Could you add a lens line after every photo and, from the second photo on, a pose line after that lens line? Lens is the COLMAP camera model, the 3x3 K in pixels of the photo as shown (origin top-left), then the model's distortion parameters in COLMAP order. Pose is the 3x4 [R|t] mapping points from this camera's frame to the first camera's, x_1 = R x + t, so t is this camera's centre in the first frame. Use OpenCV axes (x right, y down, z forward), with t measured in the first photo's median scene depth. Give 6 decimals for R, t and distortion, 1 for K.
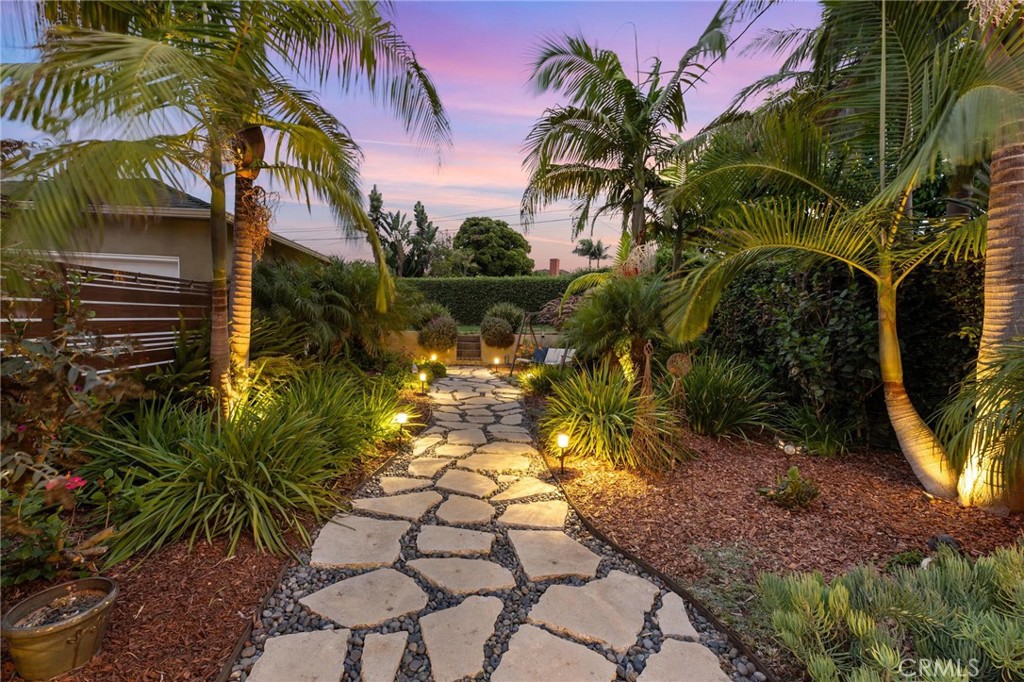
lens RADIAL K [[423.4, 0, 490.4], [0, 423.4, 334.7], [0, 0, 1]] dist [0.000059, 0.000060]
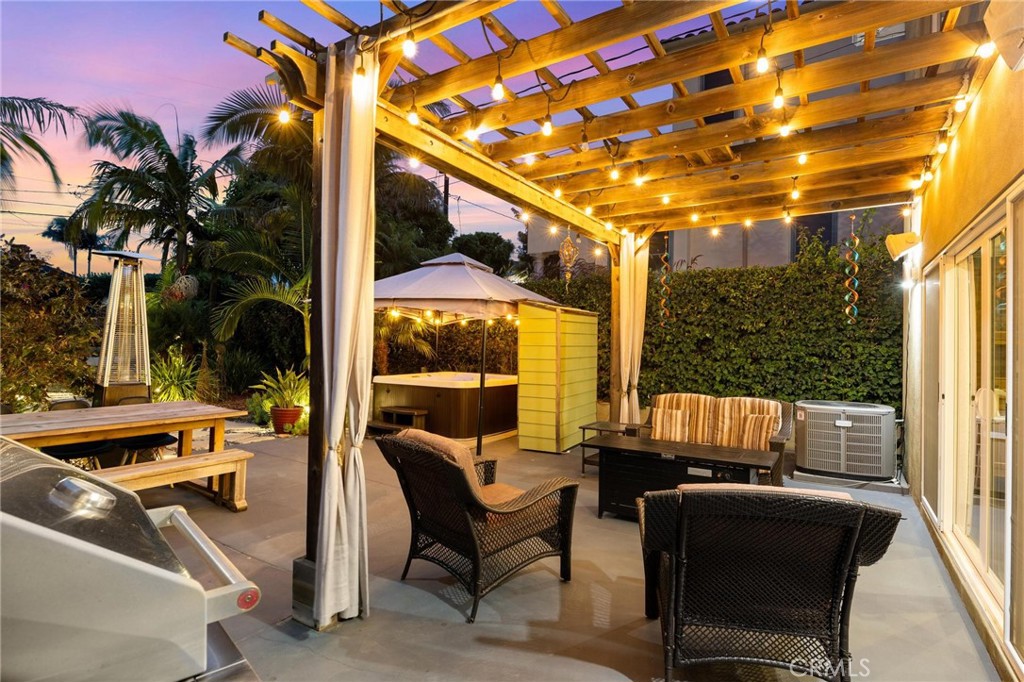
lens RADIAL K [[511.9, 0, 512.0], [0, 511.9, 341.0], [0, 0, 1]] dist [0.009924, 0.000217]
pose [[0.580381, -0.012104, 0.814255, -0.363818], [0.028893, 0.999566, -0.005736, 0.034840], [-0.813832, 0.026855, 0.580479, -0.765417]]
